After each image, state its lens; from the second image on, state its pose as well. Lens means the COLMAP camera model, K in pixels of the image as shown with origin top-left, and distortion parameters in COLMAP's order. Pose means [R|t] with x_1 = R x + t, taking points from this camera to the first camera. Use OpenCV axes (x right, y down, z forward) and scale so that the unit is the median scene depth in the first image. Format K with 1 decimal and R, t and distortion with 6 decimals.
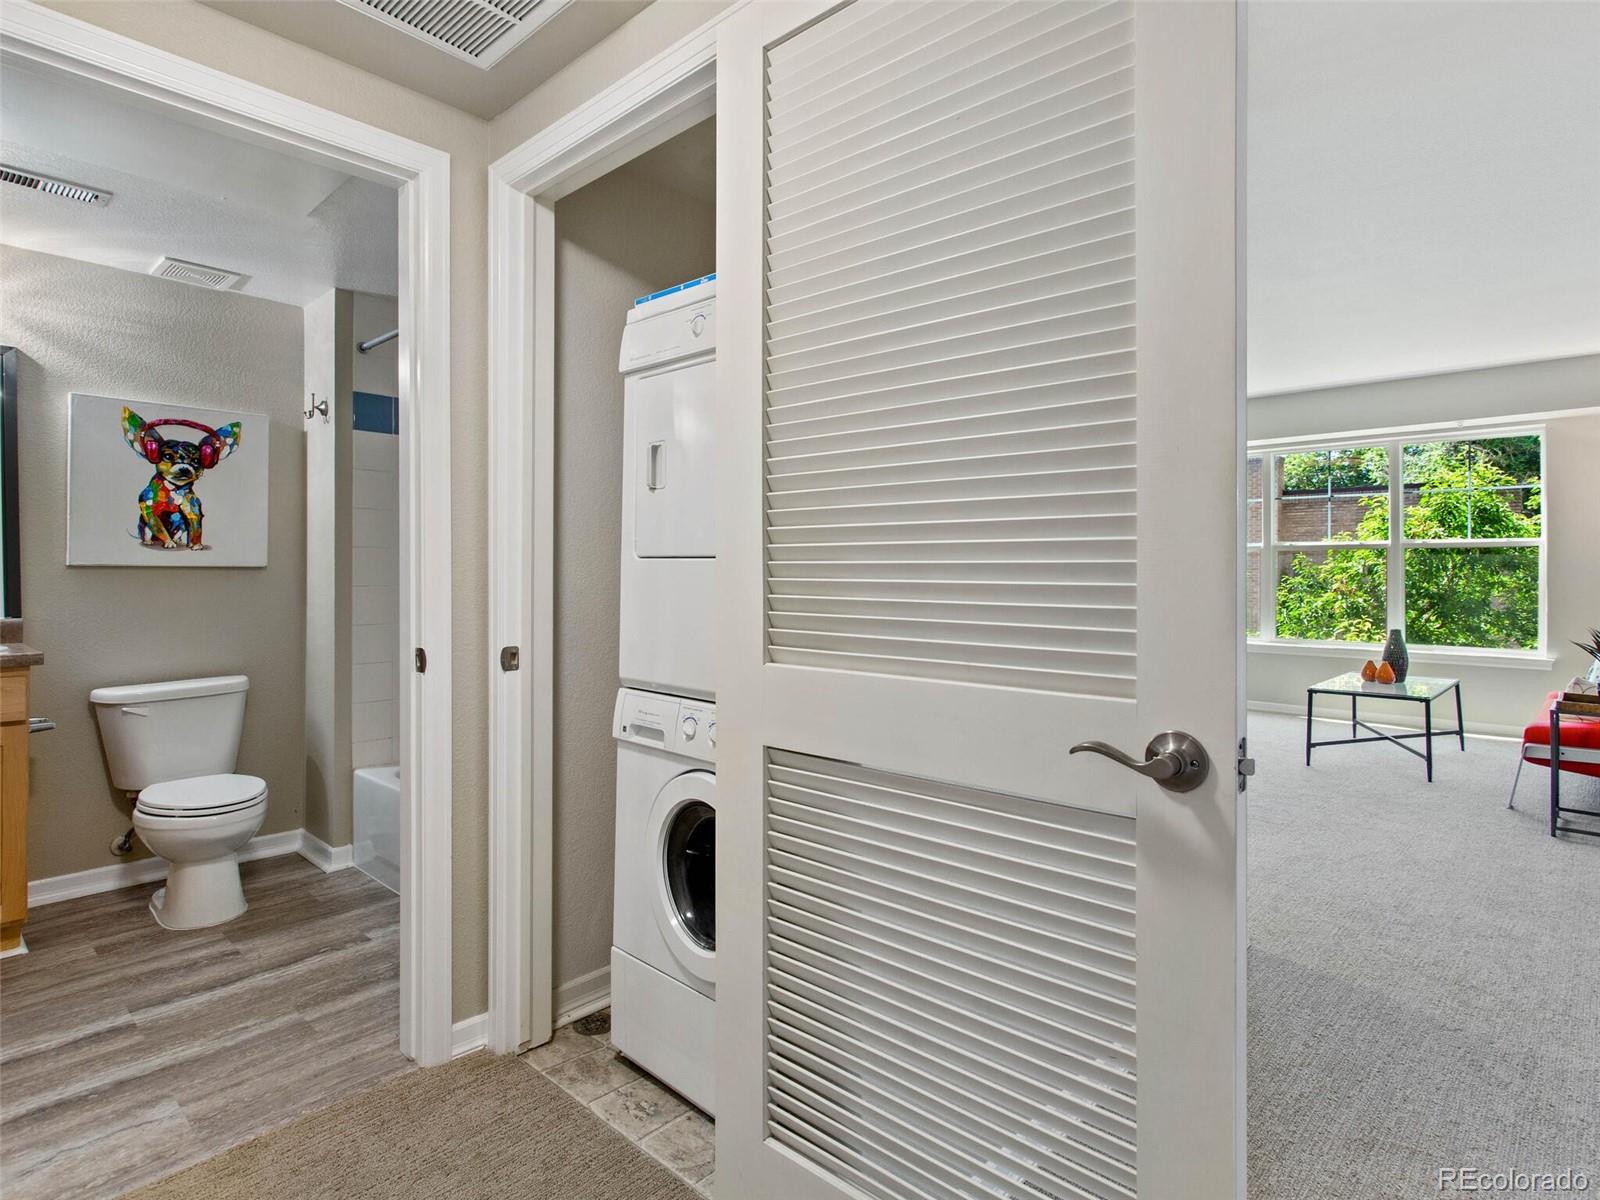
lens RADIAL K [[859.5, 0, 805.5], [0, 859.5, 567.5], [0, 0, 1]] dist [-0.004252, 0.004410]
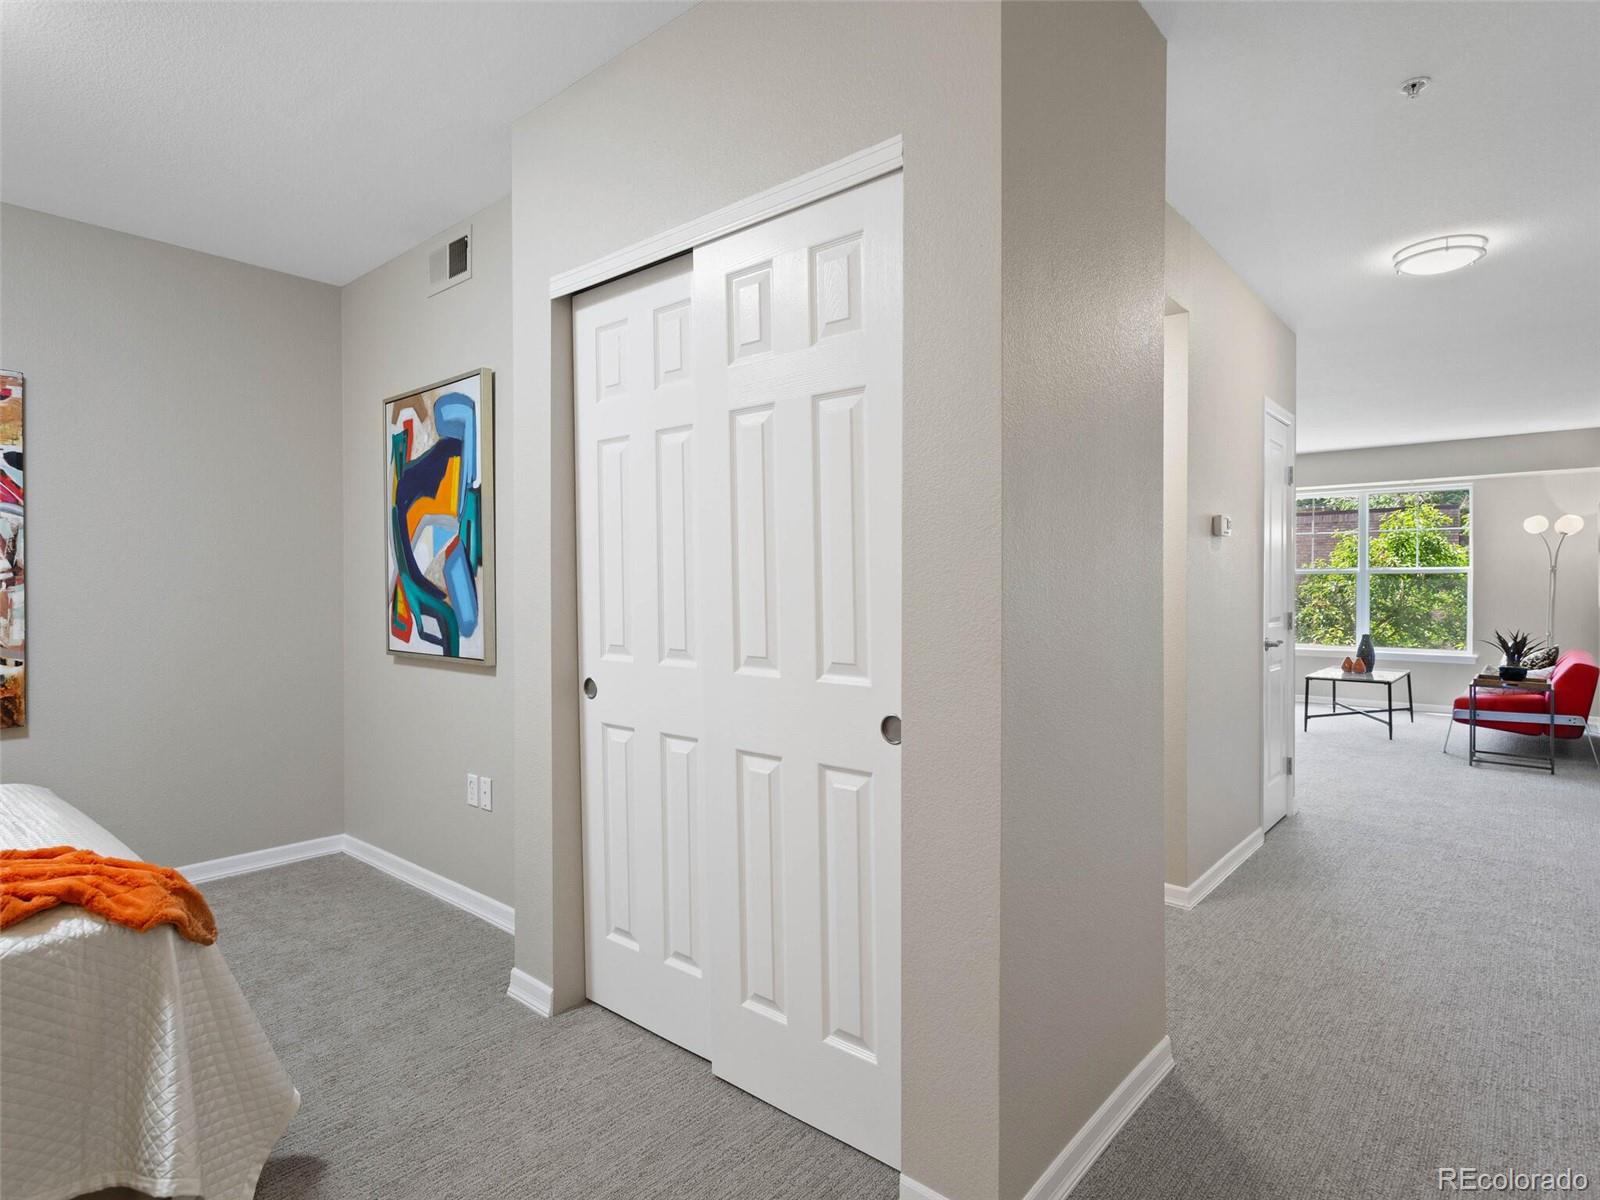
lens RADIAL K [[859.5, 0, 791.7], [0, 859.5, 587.7], [0, 0, 1]] dist [-0.004252, 0.004410]
pose [[0.999462, 0.000849, 0.032779, -0.245084], [-0.001234, 0.999931, 0.011718, -0.016576], [-0.032766, -0.011753, 0.999394, -0.304653]]
